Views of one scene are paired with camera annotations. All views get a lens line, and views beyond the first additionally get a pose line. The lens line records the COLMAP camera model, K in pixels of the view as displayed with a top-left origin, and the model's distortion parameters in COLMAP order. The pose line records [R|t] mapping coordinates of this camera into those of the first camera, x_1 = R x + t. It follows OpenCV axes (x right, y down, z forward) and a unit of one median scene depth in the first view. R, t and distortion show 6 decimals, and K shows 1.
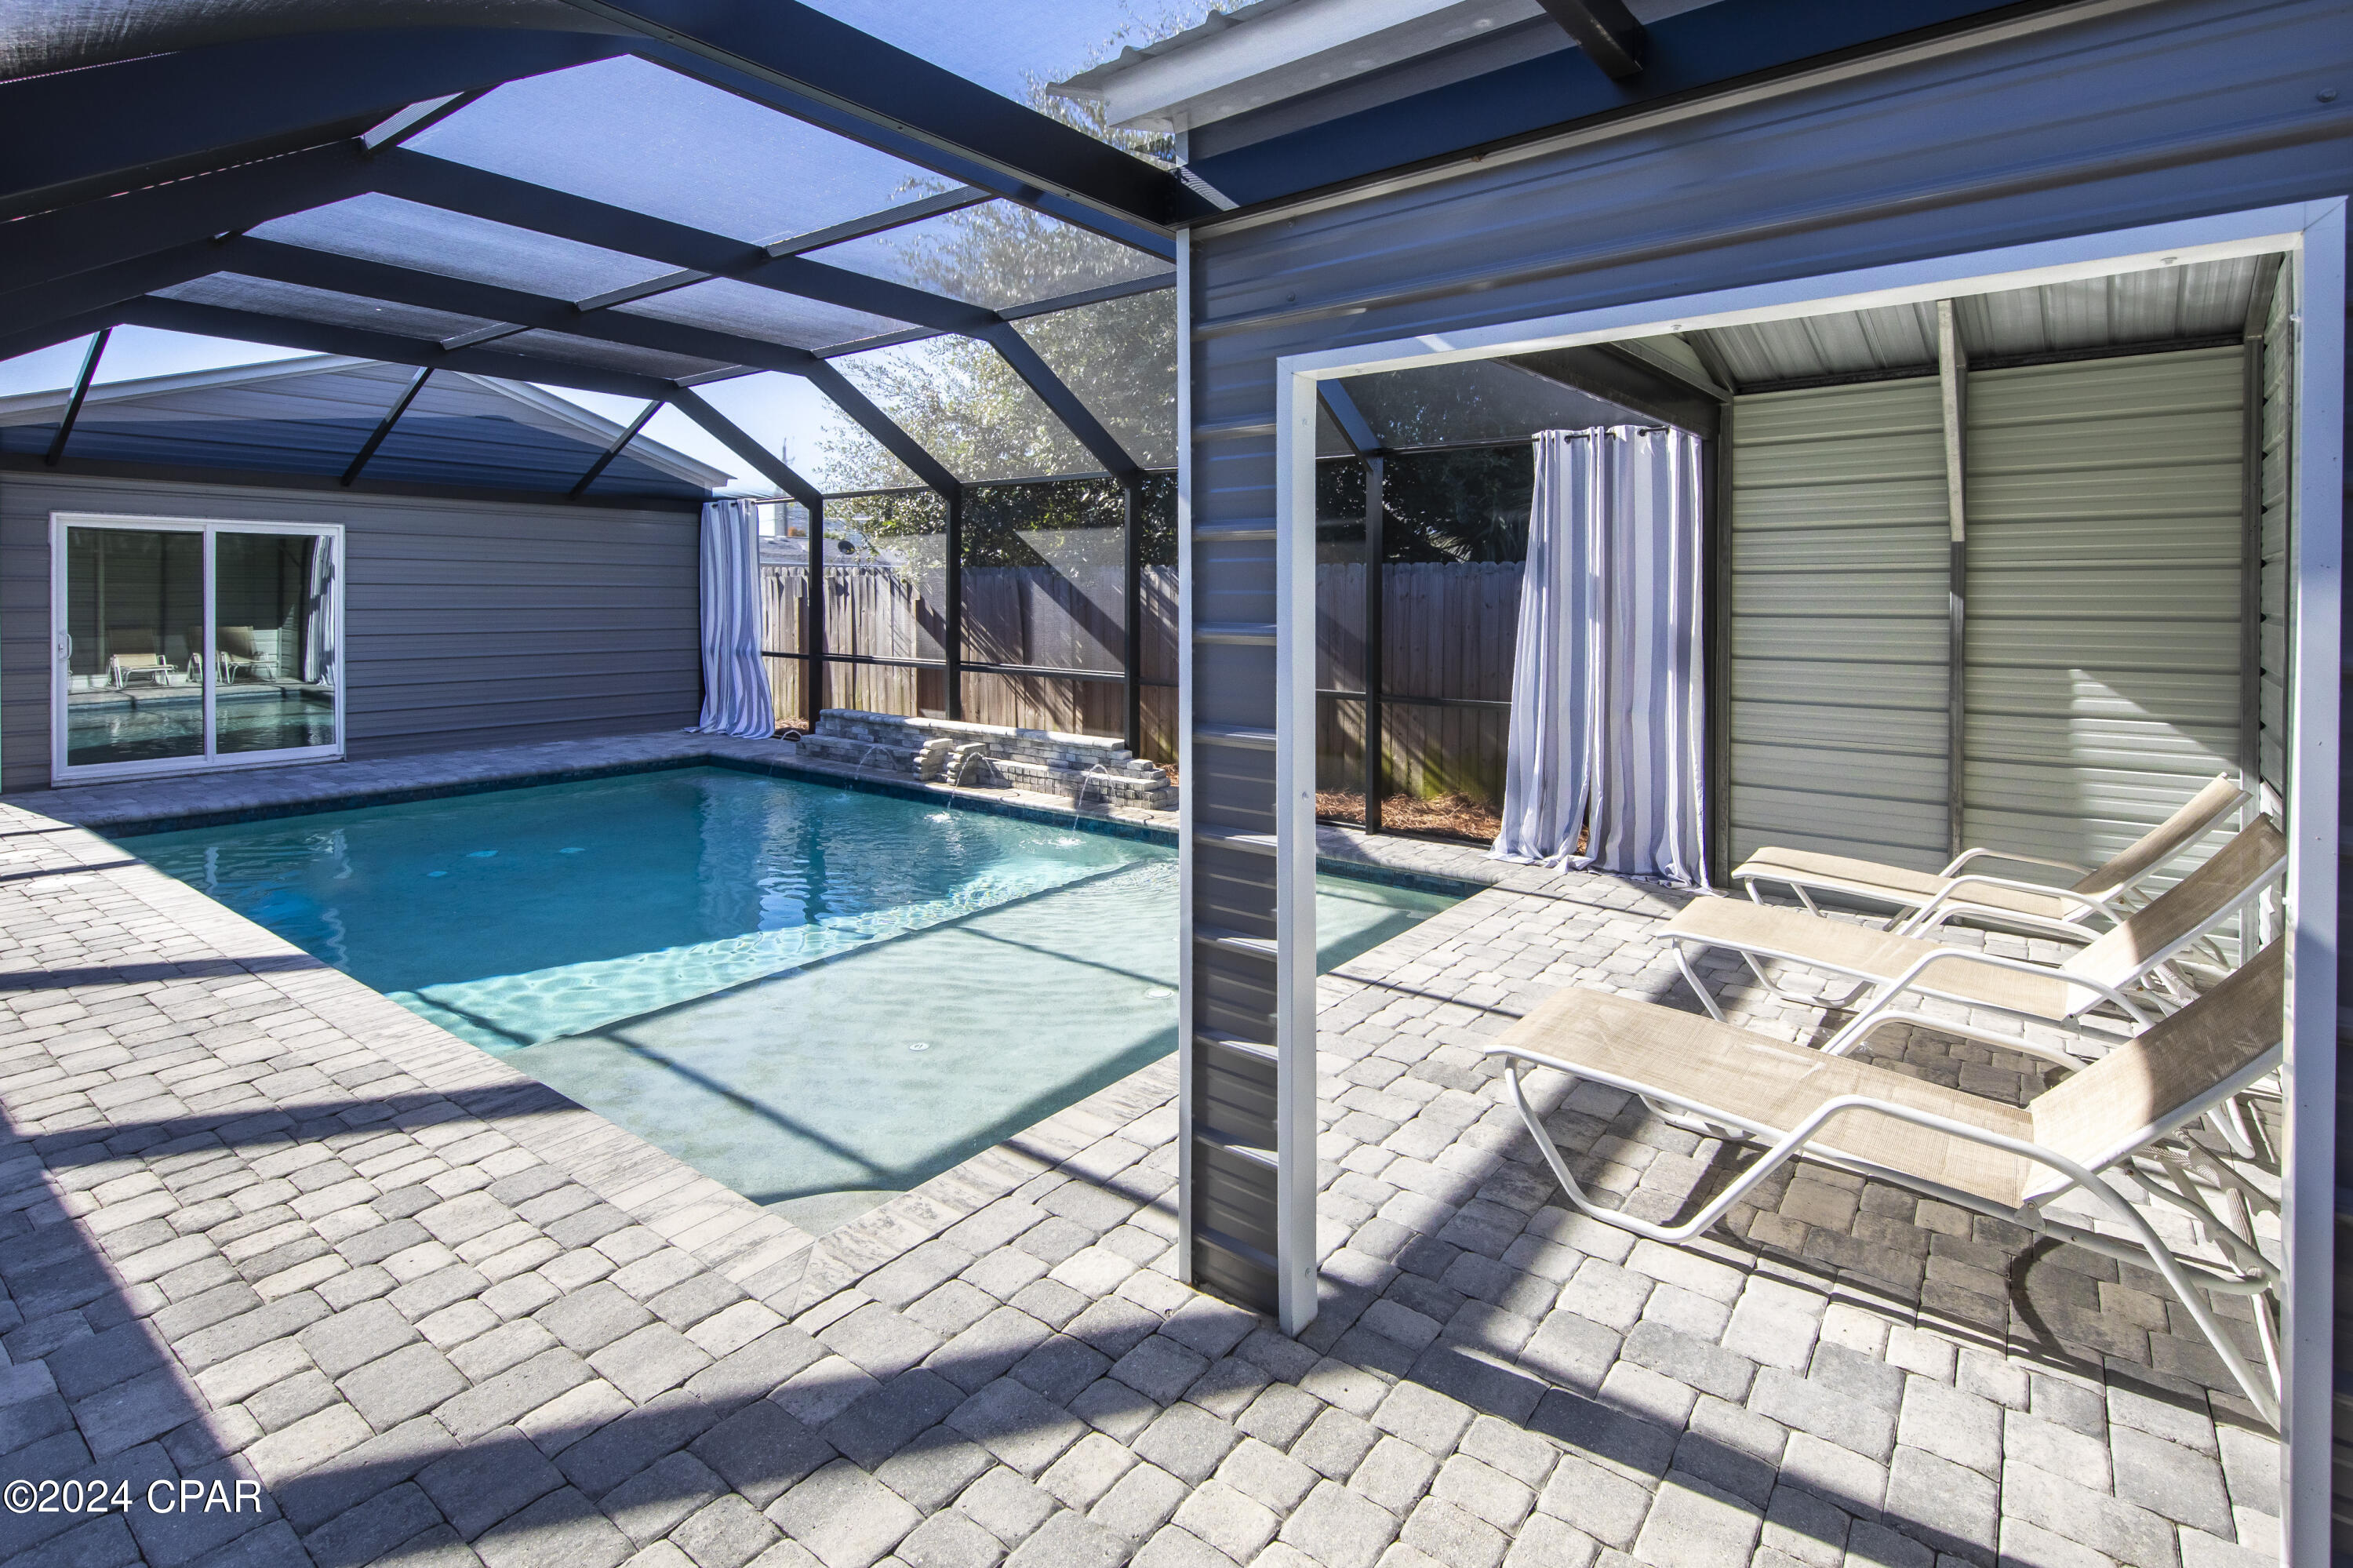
lens RADIAL K [[1116.9, 0, 1262.4], [0, 1116.9, 603.9], [0, 0, 1]] dist [-0.000141, -0.002176]
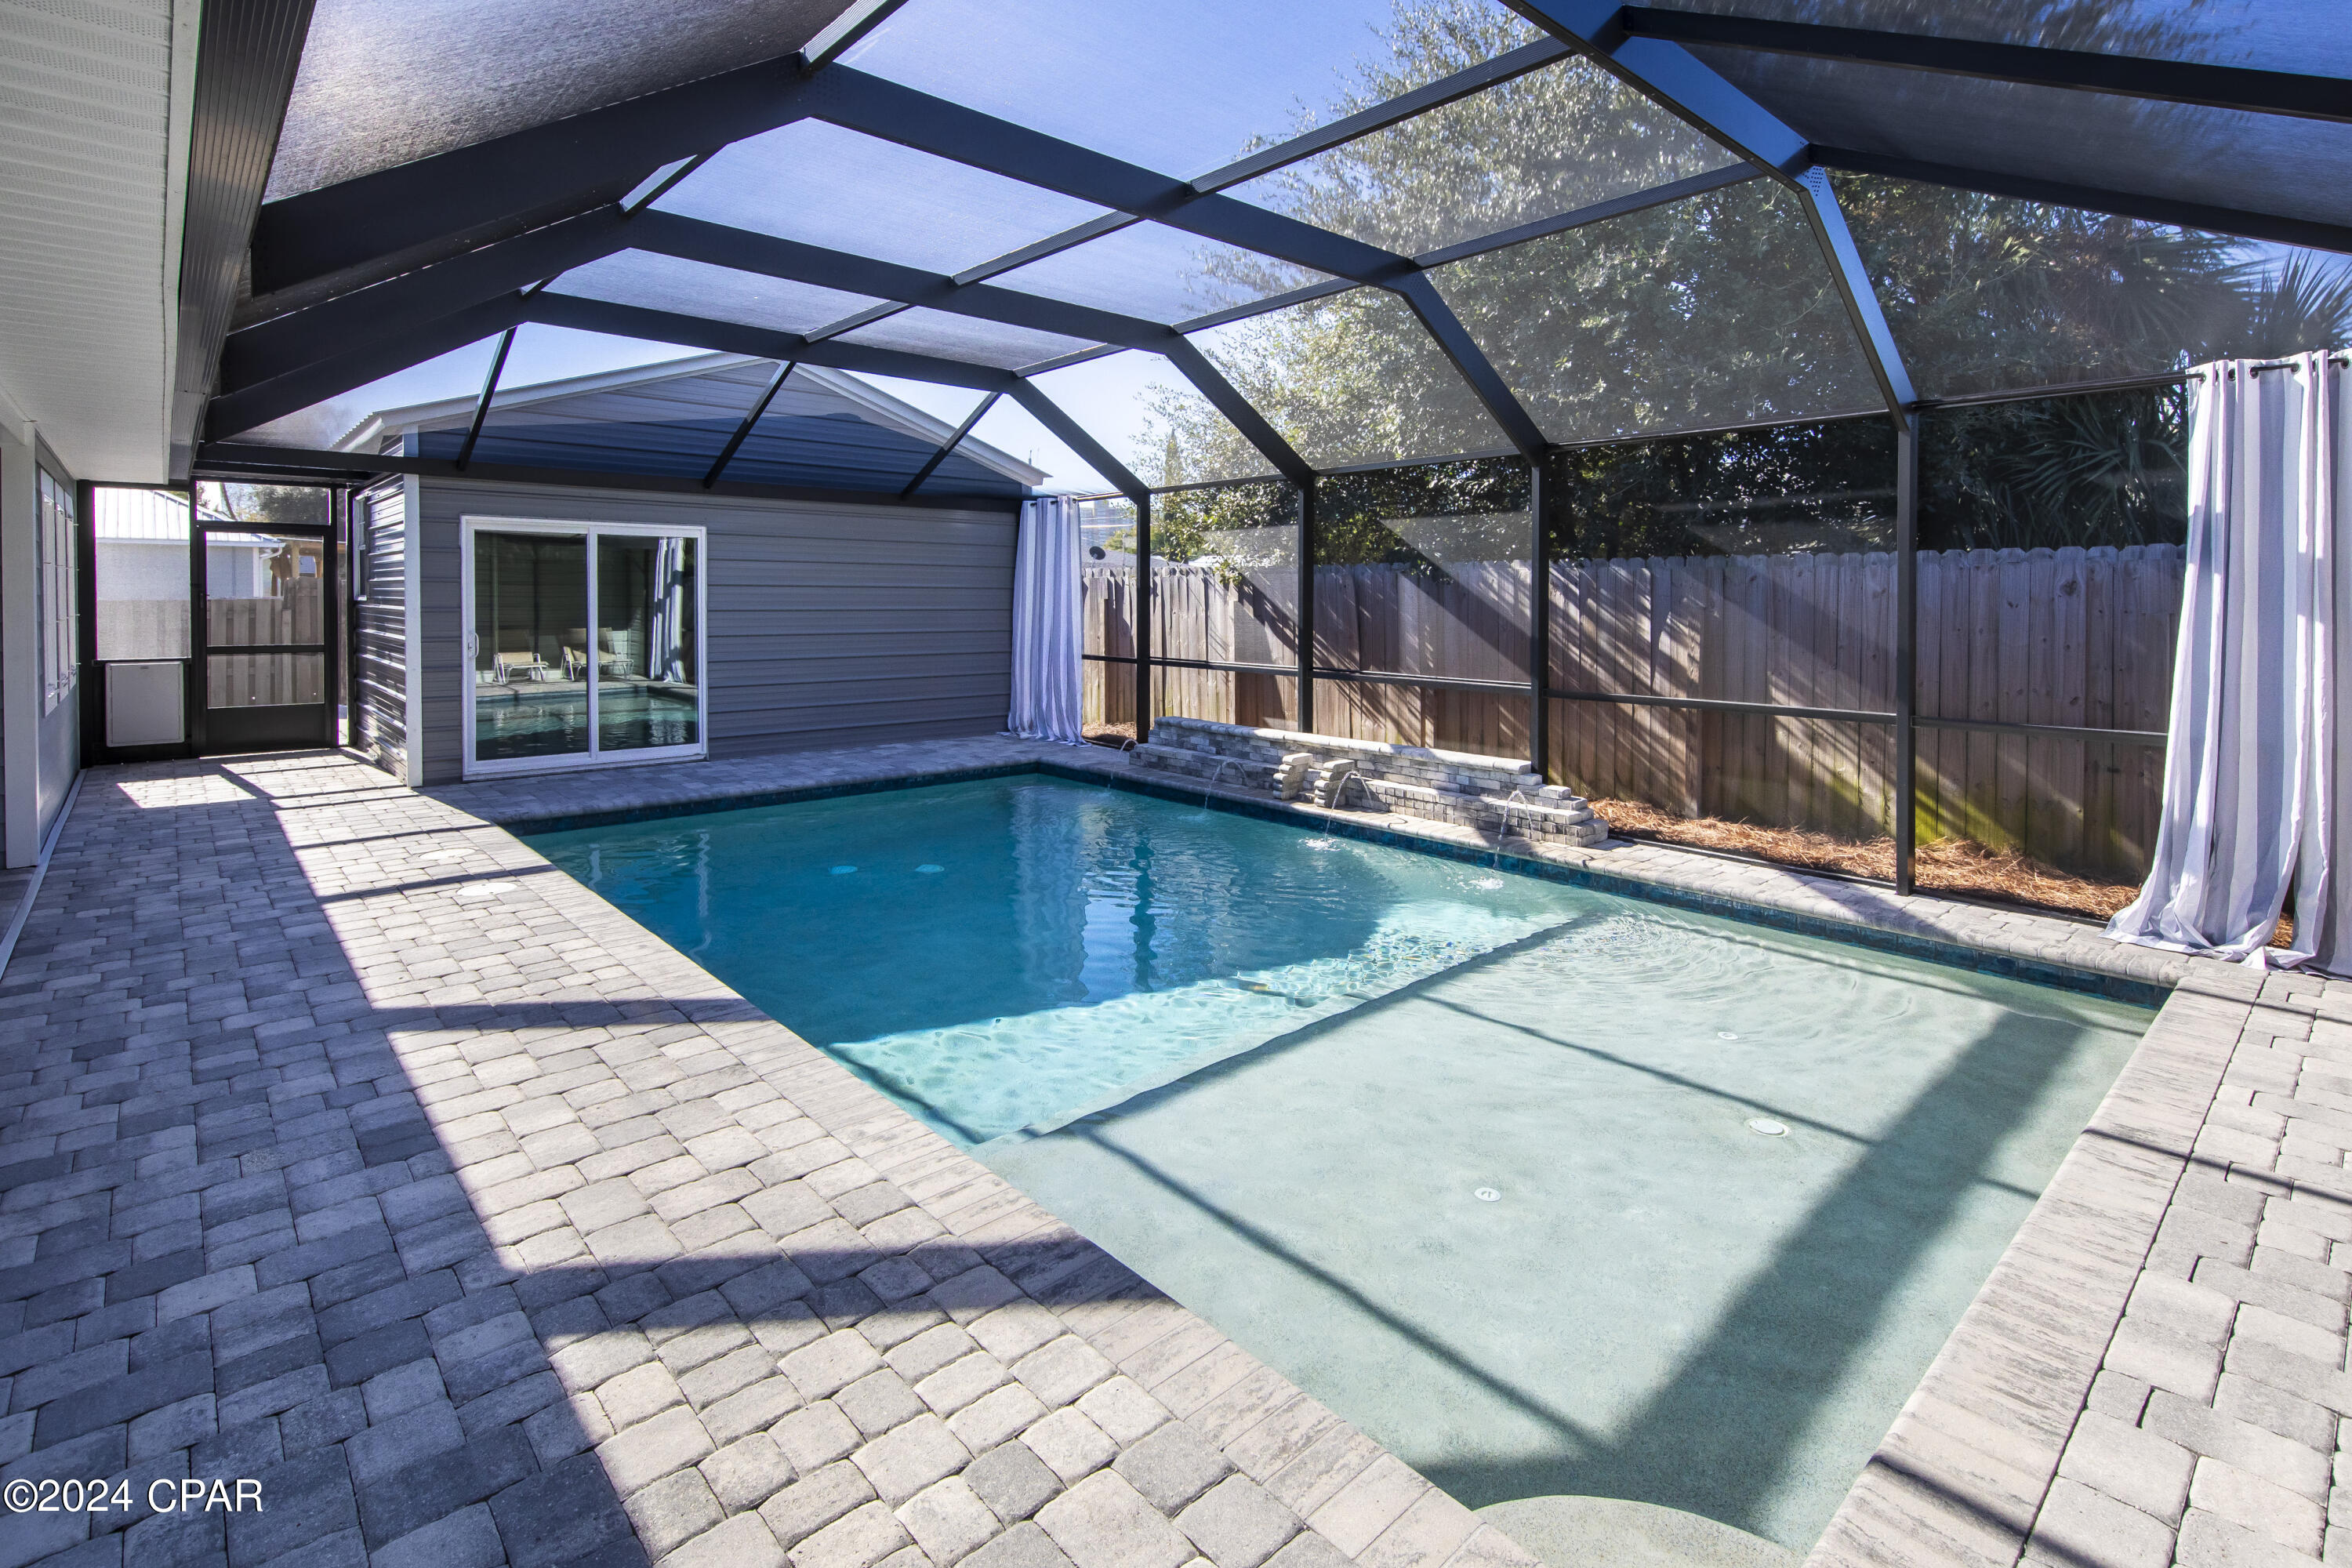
lens RADIAL K [[1108.3, 0, 1256.8], [0, 1108.3, 614.2], [0, 0, 1]] dist [0.001360, 0.000829]
pose [[0.981991, 0.000545, -0.188929, -0.158374], [0.000370, 0.999988, 0.004805, 0.004217], [0.188930, -0.004789, 0.981979, 0.119107]]
